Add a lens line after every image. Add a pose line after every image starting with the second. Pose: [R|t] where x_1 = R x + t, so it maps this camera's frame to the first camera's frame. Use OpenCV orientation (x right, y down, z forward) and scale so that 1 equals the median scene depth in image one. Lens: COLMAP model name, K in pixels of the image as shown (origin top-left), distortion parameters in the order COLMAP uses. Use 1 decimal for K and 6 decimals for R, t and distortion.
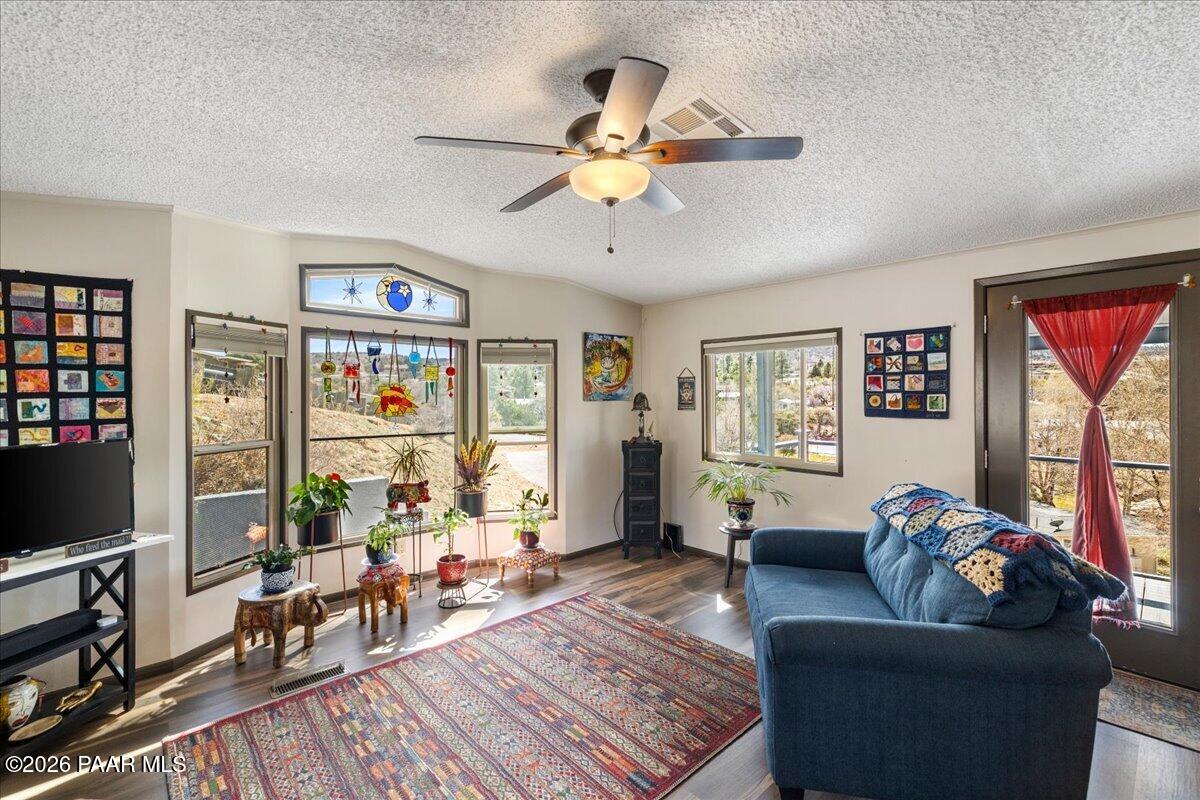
lens RADIAL K [[528.4, 0, 603.6], [0, 528.4, 393.8], [0, 0, 1]] dist [-0.003525, 0.001748]
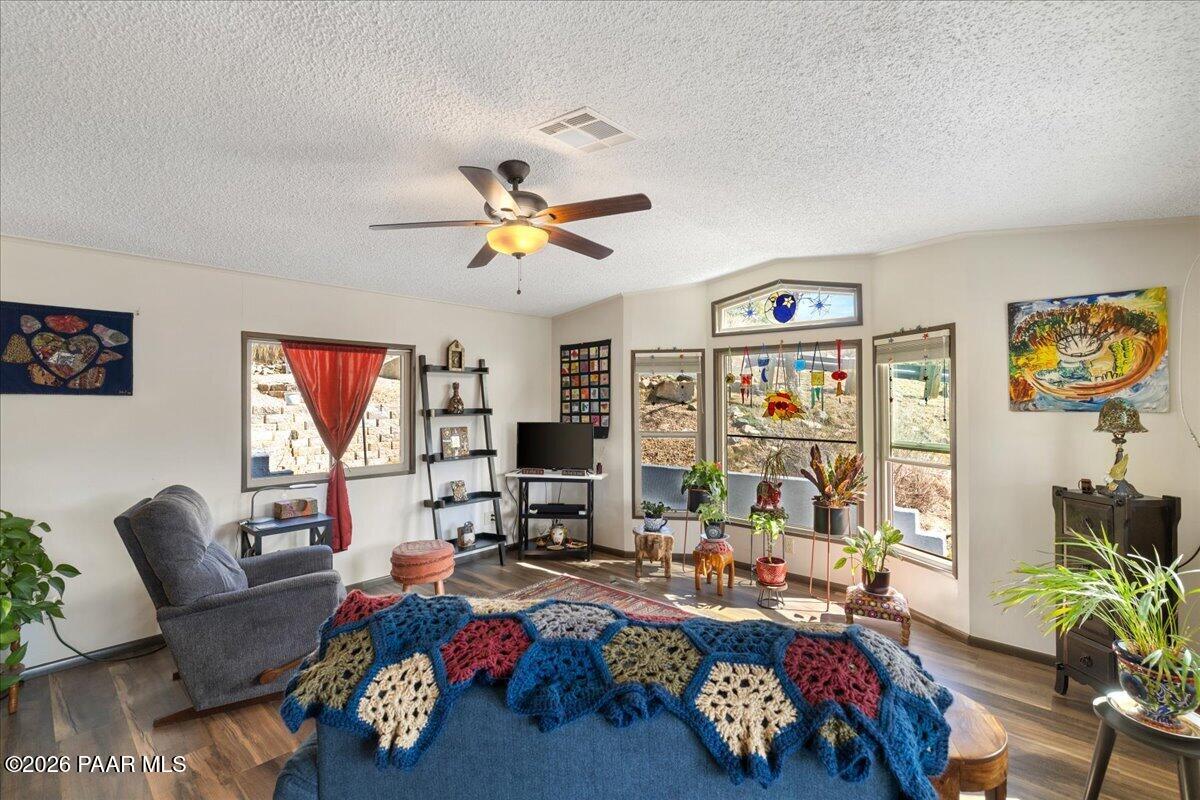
lens RADIAL K [[528.4, 0, 601.1], [0, 528.4, 393.1], [0, 0, 1]] dist [-0.003525, 0.001748]
pose [[0.092256, -0.009575, -0.995689, 0.753083], [0.003017, 0.999952, -0.009337, -0.004584], [0.995731, -0.002143, 0.092280, 0.616607]]
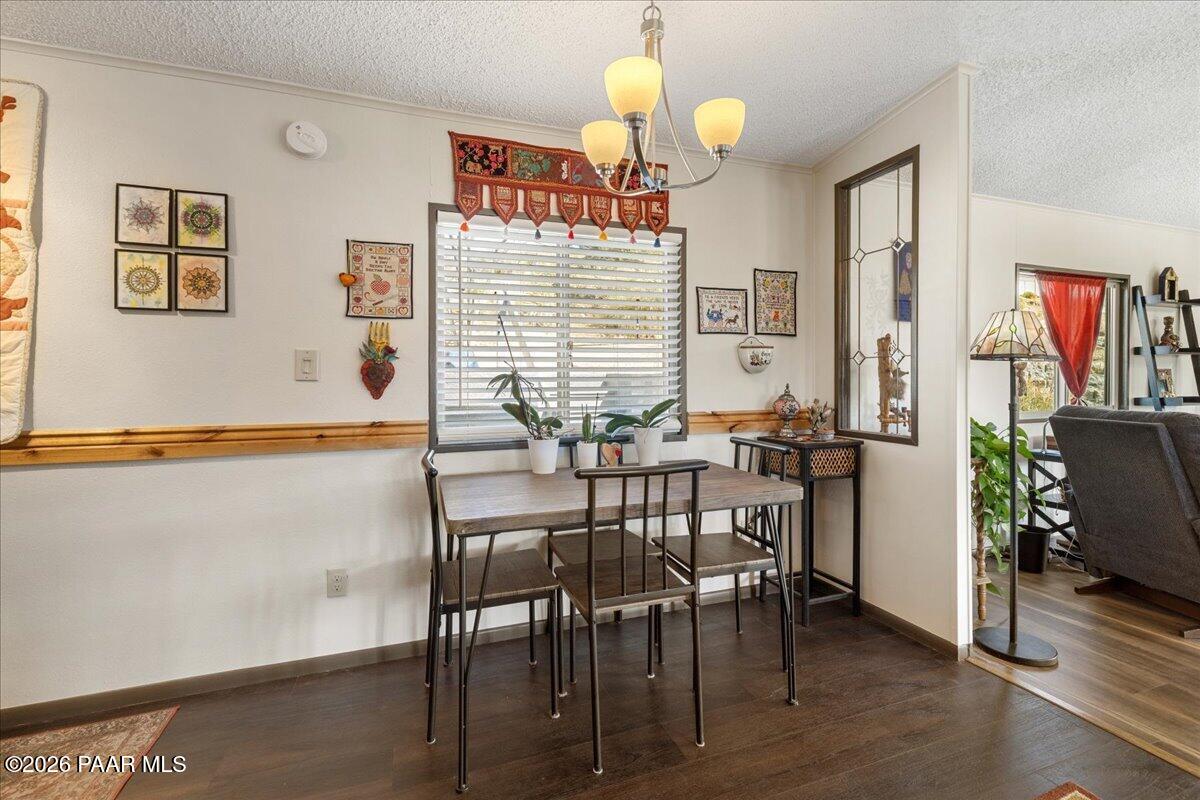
lens RADIAL K [[528.4, 0, 601.0], [0, 528.4, 380.9], [0, 0, 1]] dist [-0.003525, 0.001748]
pose [[-0.386221, 0.013211, -0.922312, 0.928069], [0.003241, 0.999911, 0.012965, 0.077172], [0.922401, 0.002018, -0.386229, -0.332179]]
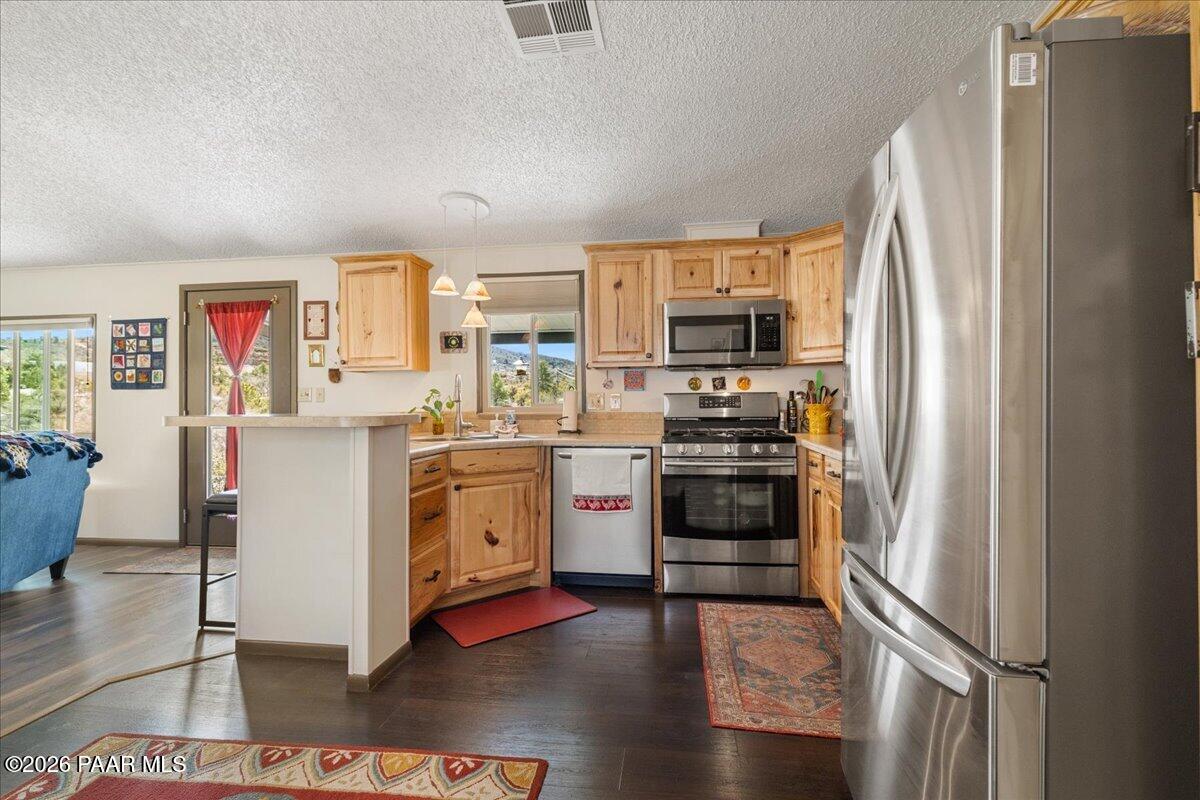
lens RADIAL K [[528.4, 0, 606.1], [0, 528.4, 392.7], [0, 0, 1]] dist [-0.003525, 0.001748]
pose [[0.761385, 0.009149, 0.648236, 0.608714], [0.004344, 0.999806, -0.019213, 0.083031], [-0.648286, 0.017444, 0.761197, -0.671930]]
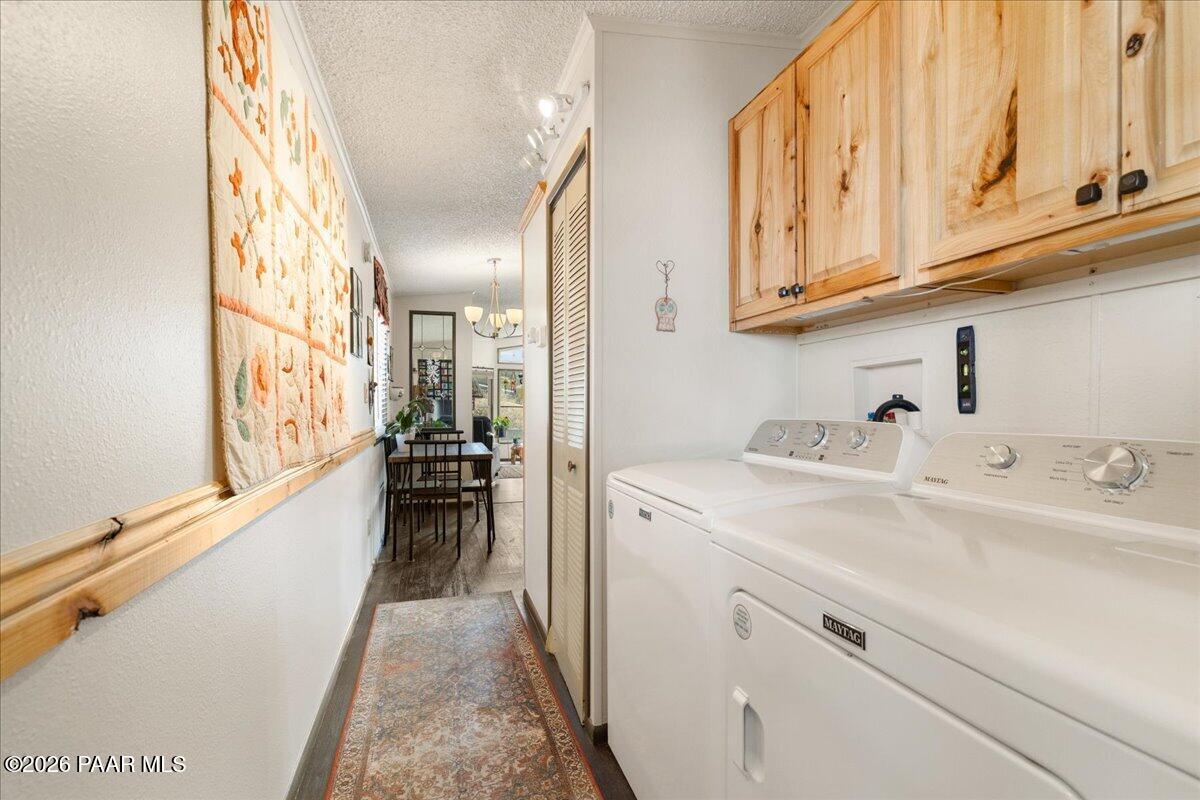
lens RADIAL K [[528.4, 0, 588.8], [0, 528.4, 405.0], [0, 0, 1]] dist [-0.003525, 0.001748]
pose [[0.900857, 0.006731, -0.434064, 1.271754], [-0.008922, 0.999956, -0.003010, 0.089846], [0.434025, 0.006585, 0.900877, -1.575820]]
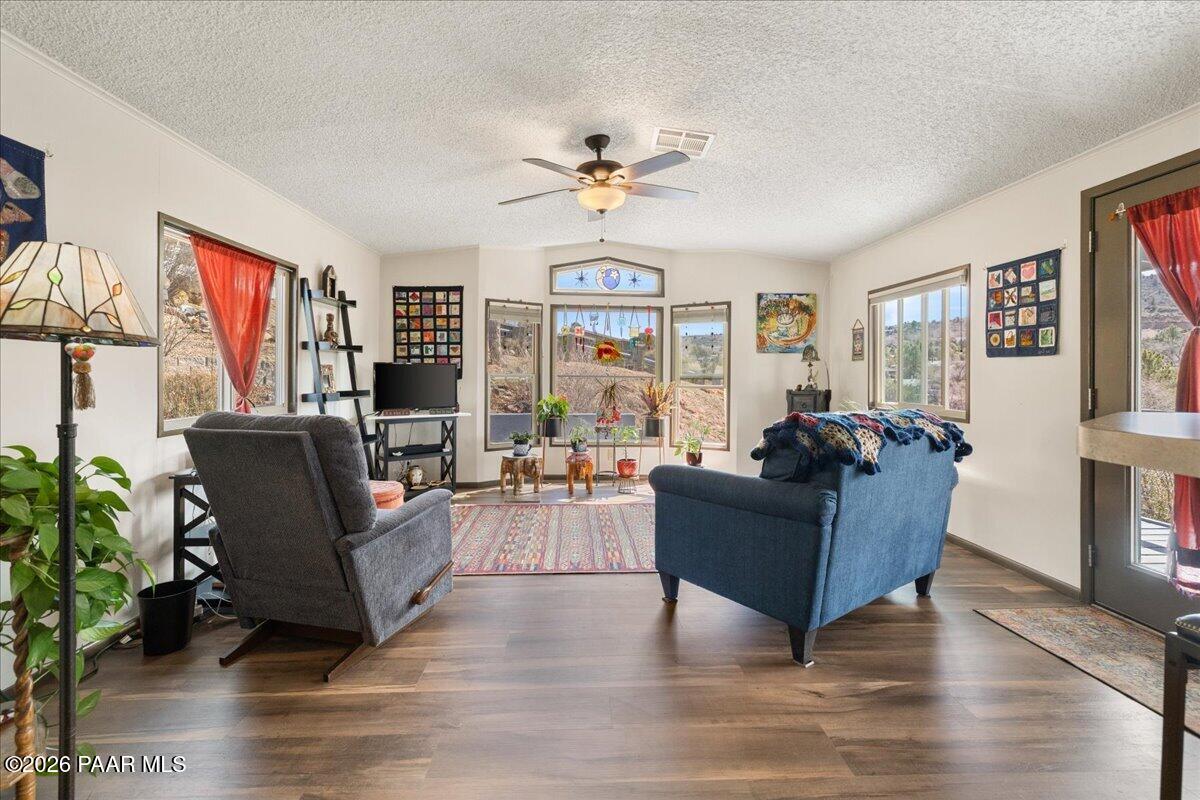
lens RADIAL K [[528.4, 0, 597.4], [0, 528.4, 371.2], [0, 0, 1]] dist [-0.003525, 0.001748]
pose [[0.765116, 0.007985, -0.643843, 0.602888], [-0.009666, 0.999953, 0.000914, 0.077410], [0.643820, 0.005524, 0.765157, -0.151657]]
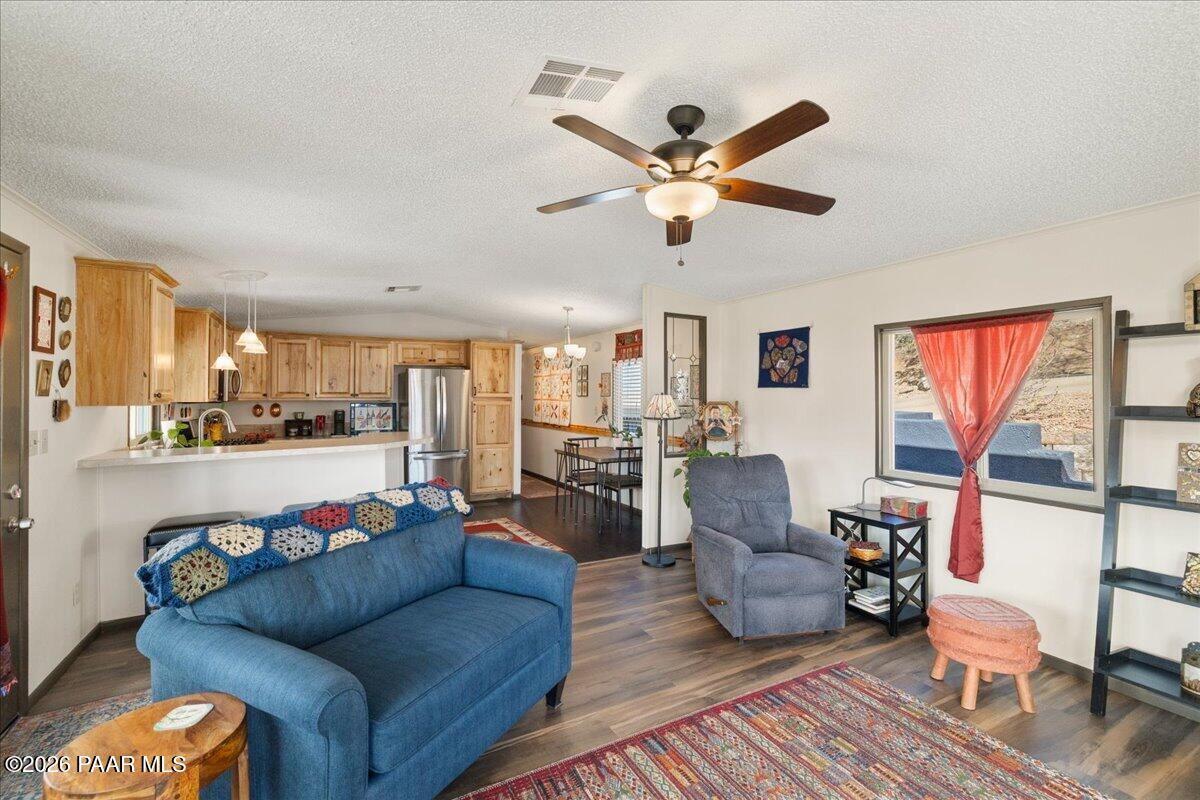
lens RADIAL K [[528.4, 0, 603.3], [0, 528.4, 389.3], [0, 0, 1]] dist [-0.003525, 0.001748]
pose [[-0.970661, 0.008488, 0.240302, -0.053975], [0.006559, 0.999940, -0.008827, -0.000191], [-0.240363, -0.006992, -0.970658, 1.194786]]
